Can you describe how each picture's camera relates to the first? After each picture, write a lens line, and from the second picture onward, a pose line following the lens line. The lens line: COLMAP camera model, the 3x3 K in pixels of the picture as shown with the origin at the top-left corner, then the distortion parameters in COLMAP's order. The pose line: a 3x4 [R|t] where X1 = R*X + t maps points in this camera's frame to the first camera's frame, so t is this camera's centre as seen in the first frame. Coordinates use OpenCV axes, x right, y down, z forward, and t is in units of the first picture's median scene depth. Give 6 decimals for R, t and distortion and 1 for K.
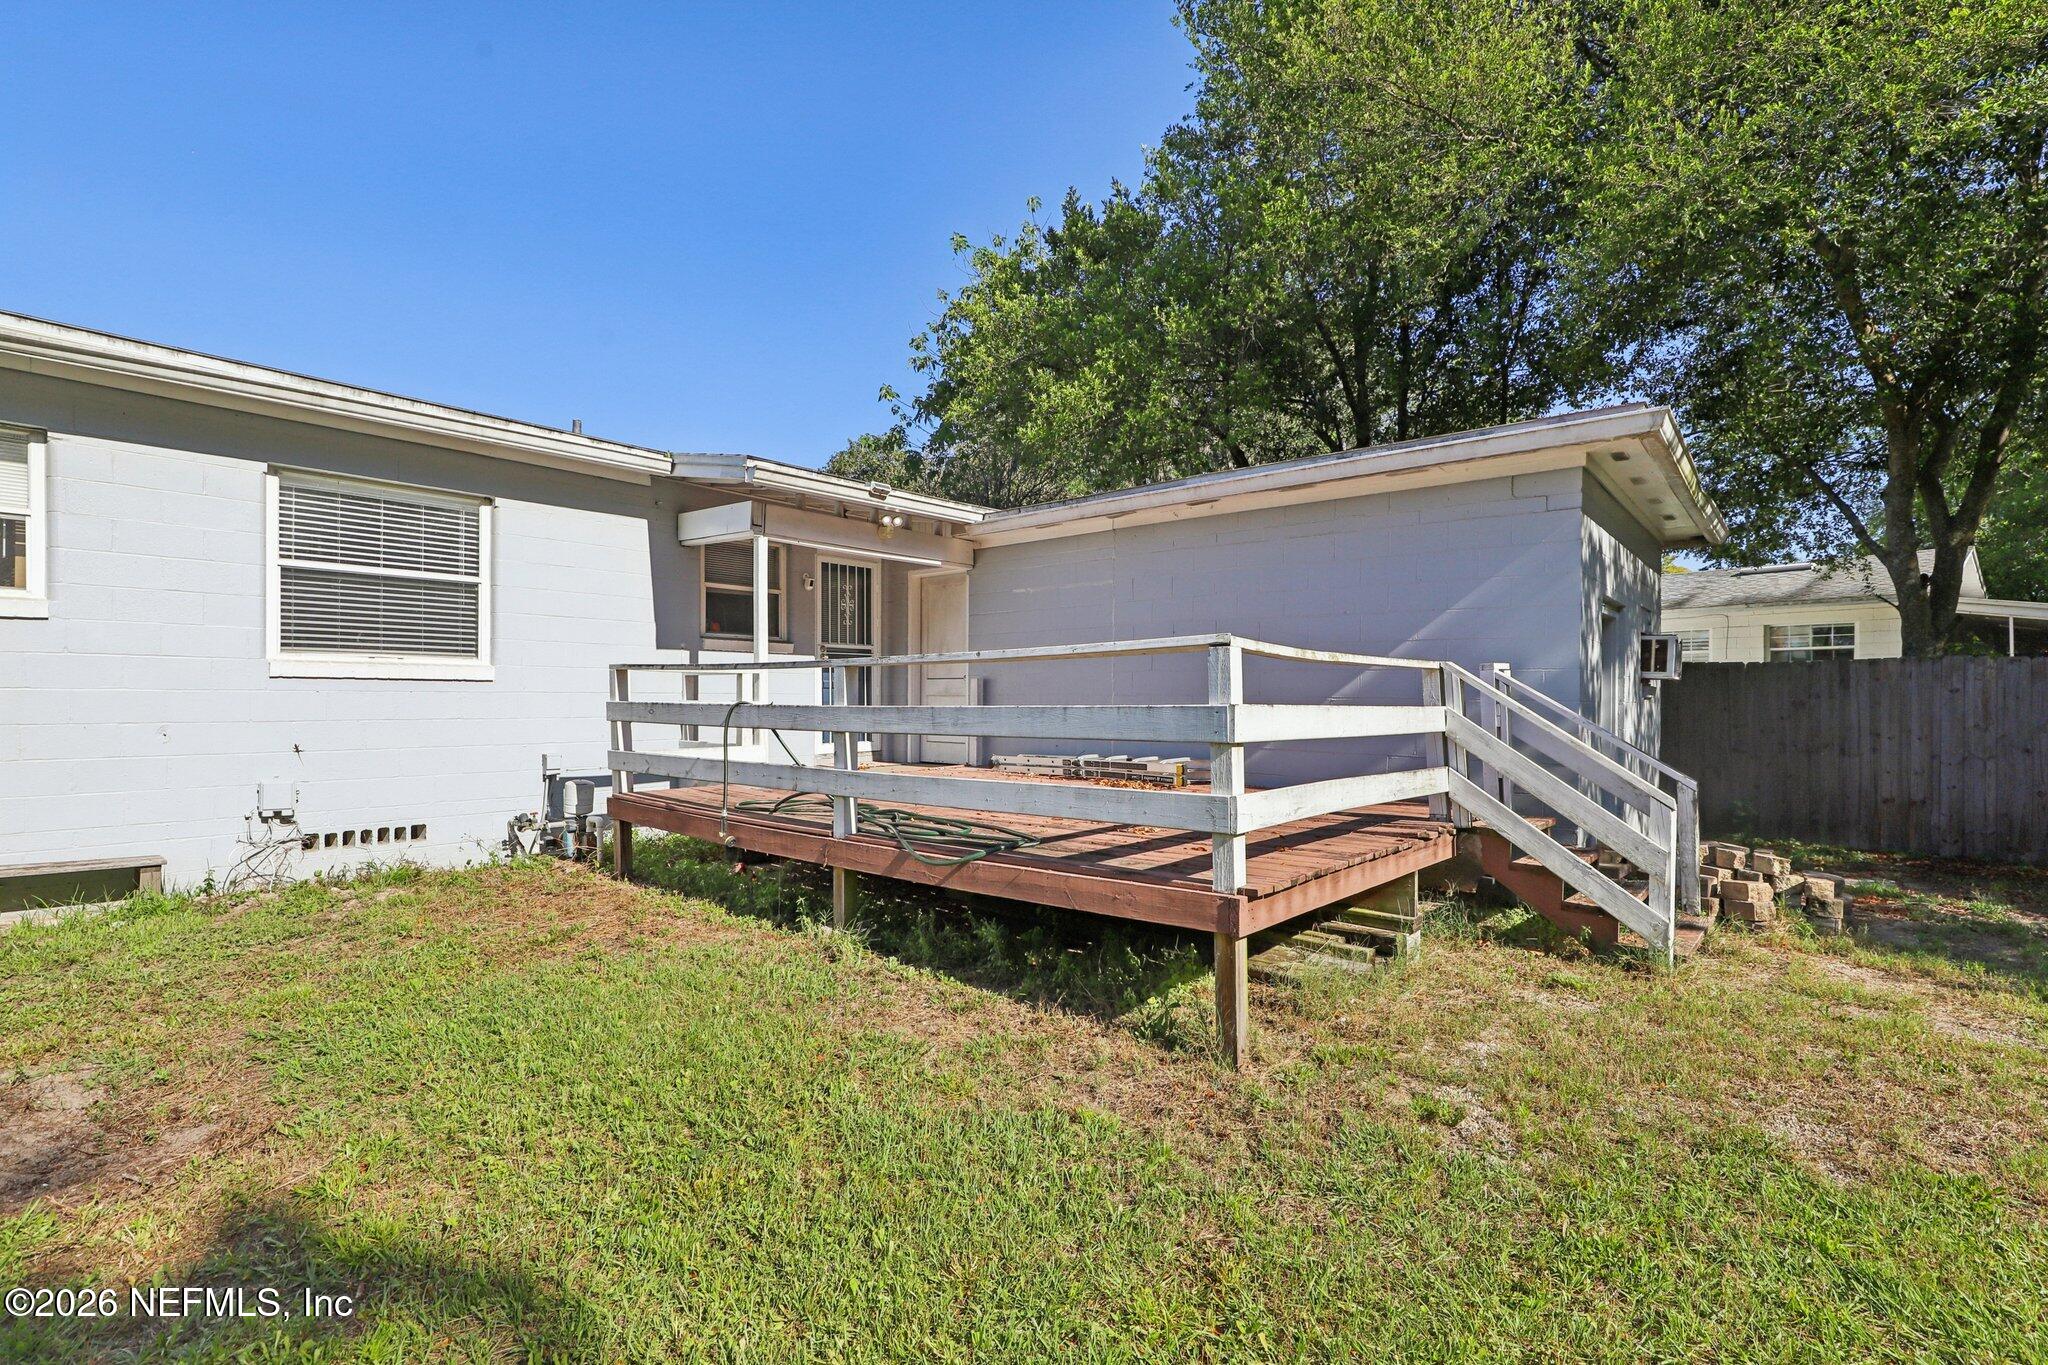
lens RADIAL K [[912.4, 0, 1024.9], [0, 912.4, 700.4], [0, 0, 1]] dist [-0.003165, 0.000490]
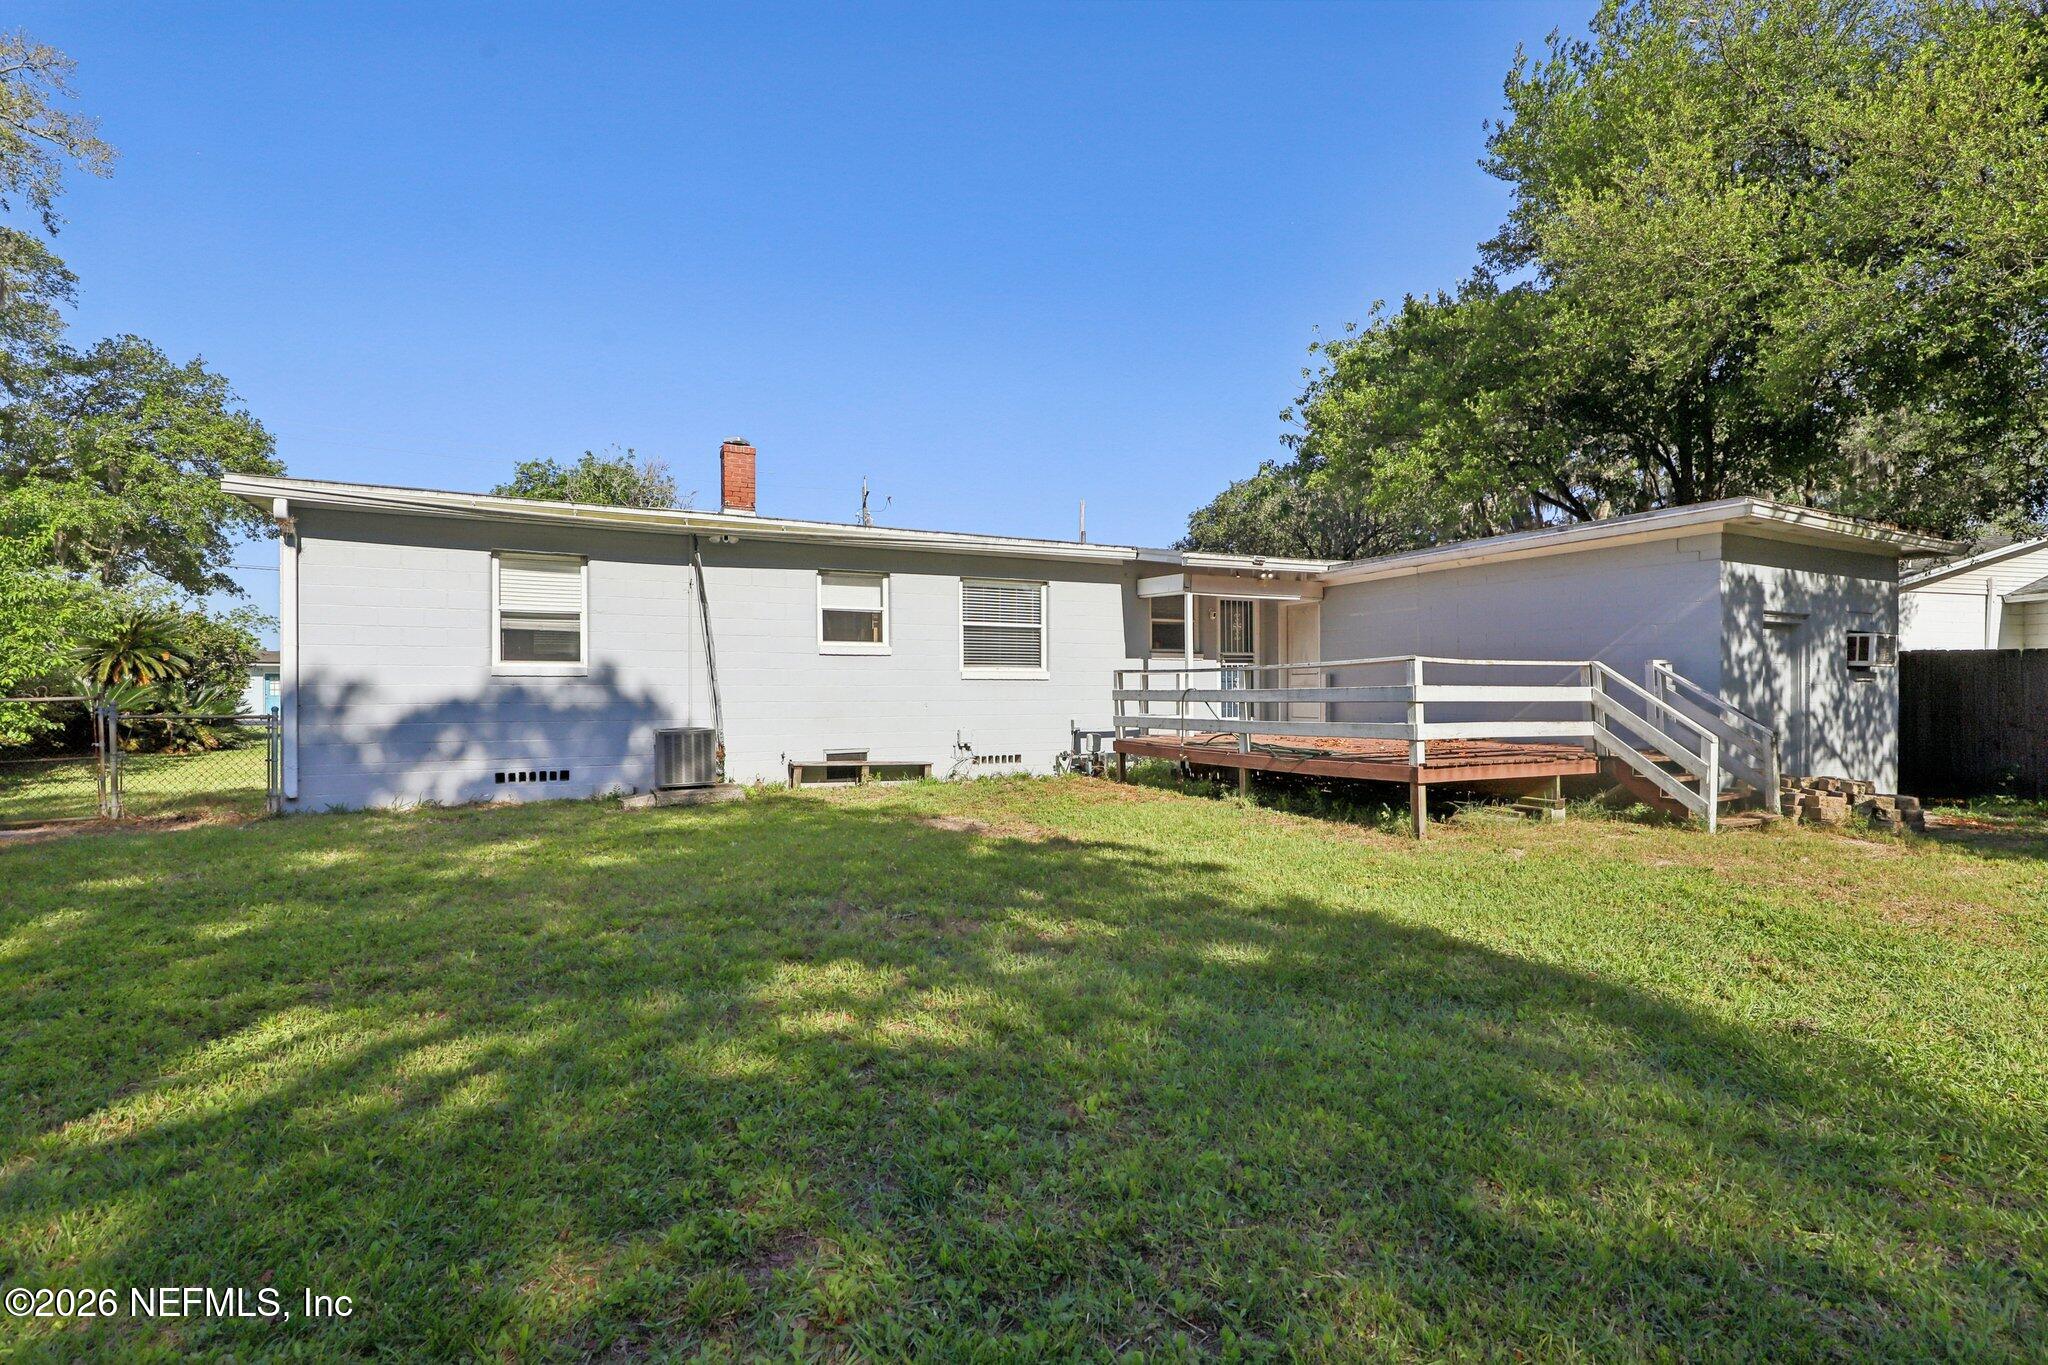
lens RADIAL K [[912.4, 0, 1024.9], [0, 912.4, 700.4], [0, 0, 1]] dist [-0.003165, 0.000490]
pose [[0.919617, -0.004180, -0.392793, 0.109650], [0.006515, 0.999968, 0.004611, 0.012649], [0.392761, -0.006800, 0.919615, -0.768099]]
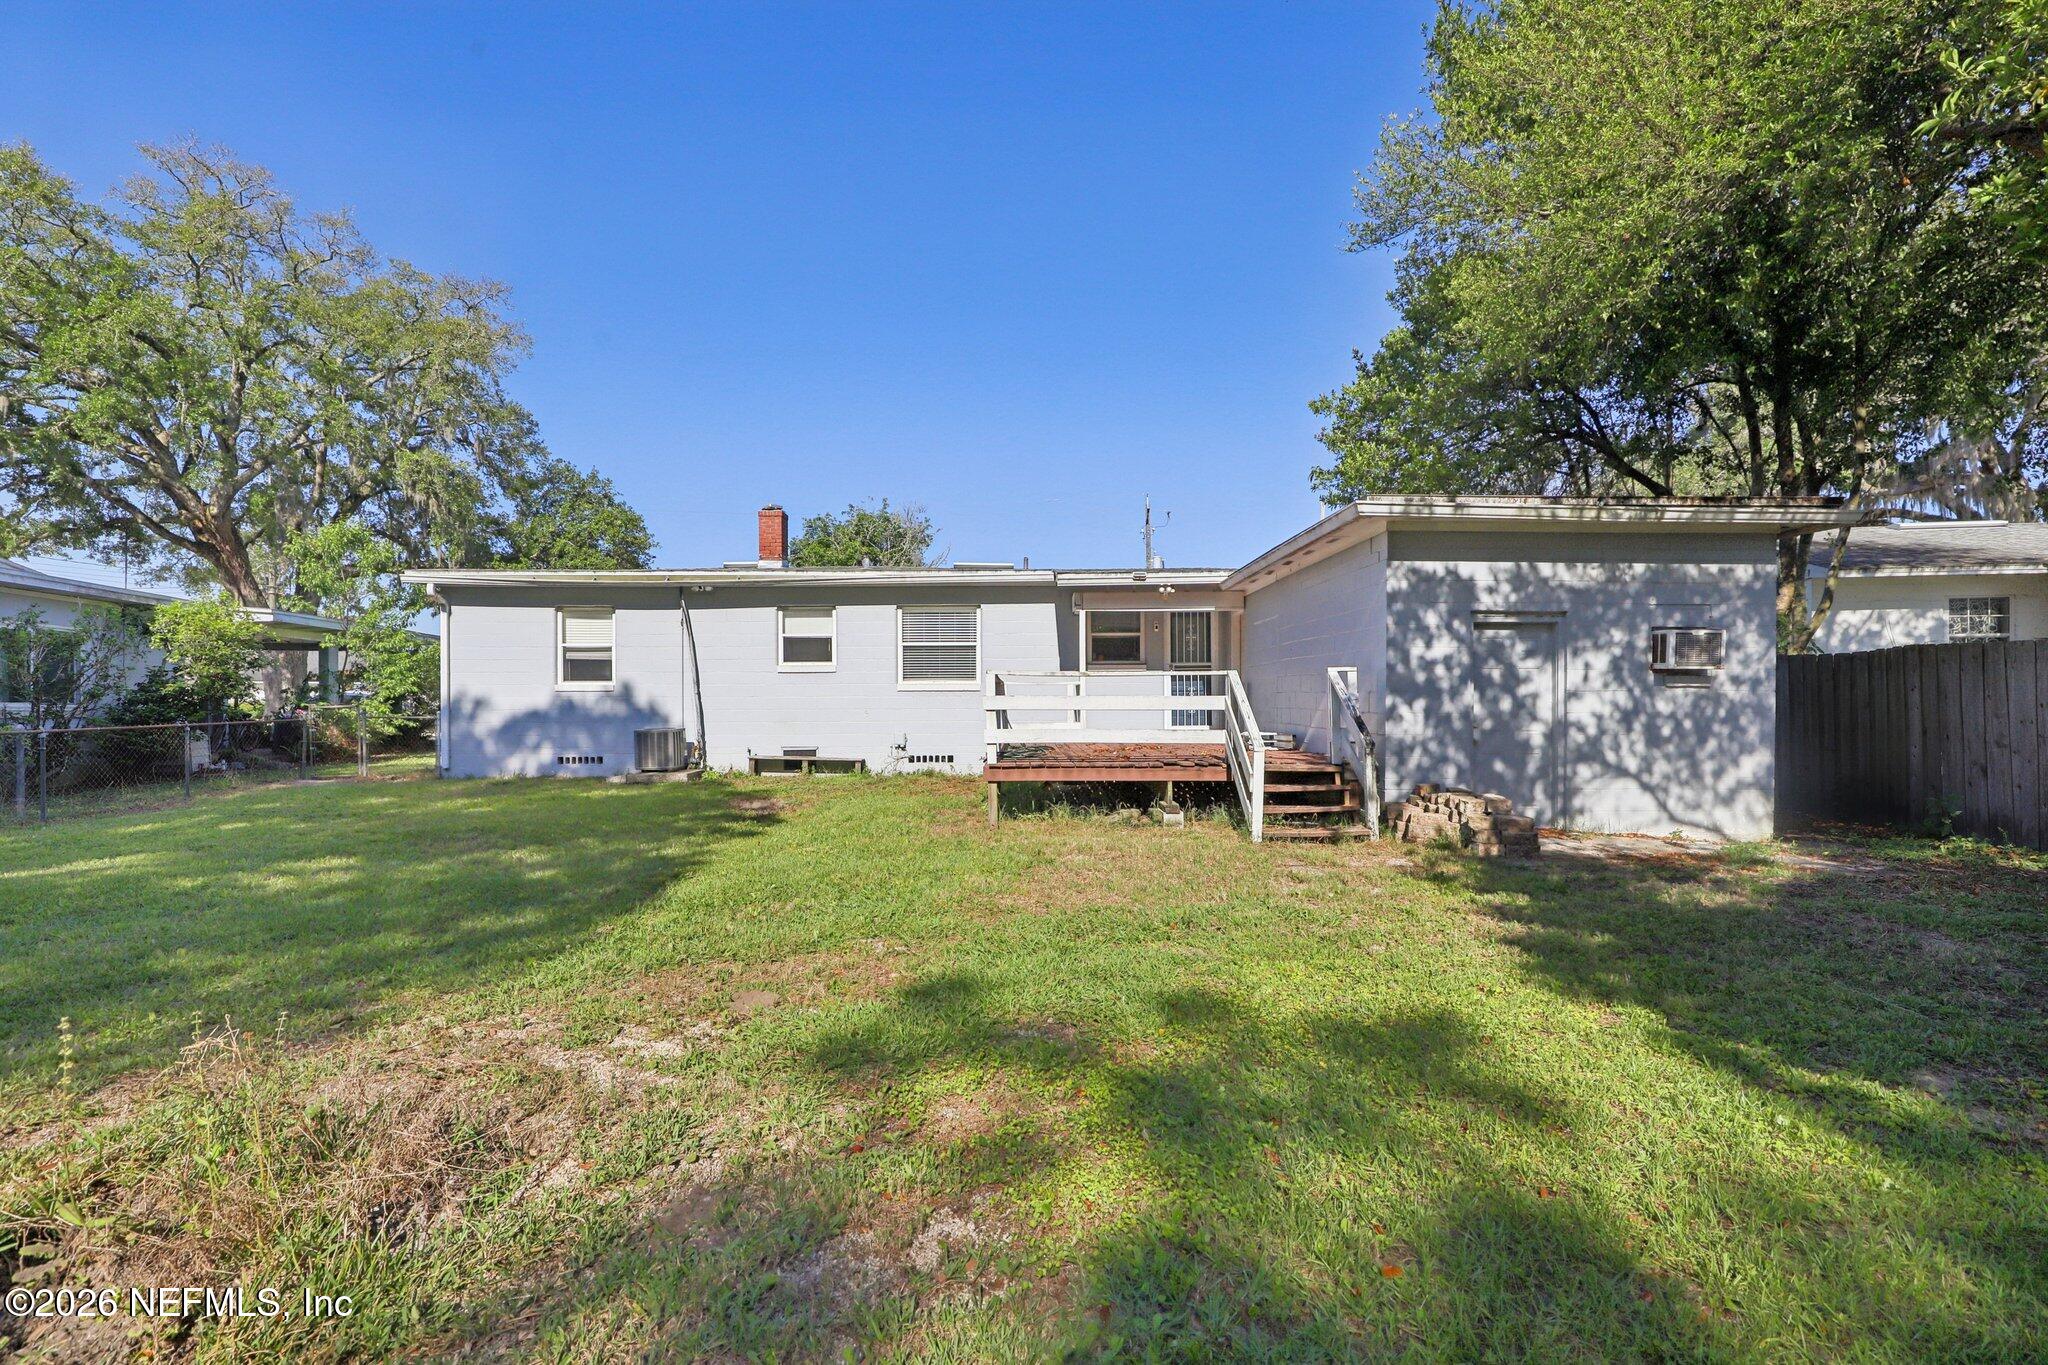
lens RADIAL K [[912.4, 0, 1024.9], [0, 912.4, 700.4], [0, 0, 1]] dist [-0.003165, 0.000490]
pose [[0.657281, -0.009028, -0.753591, 1.134775], [0.005272, 0.999959, -0.007382, 0.018194], [0.753627, 0.000879, 0.657302, -0.334853]]
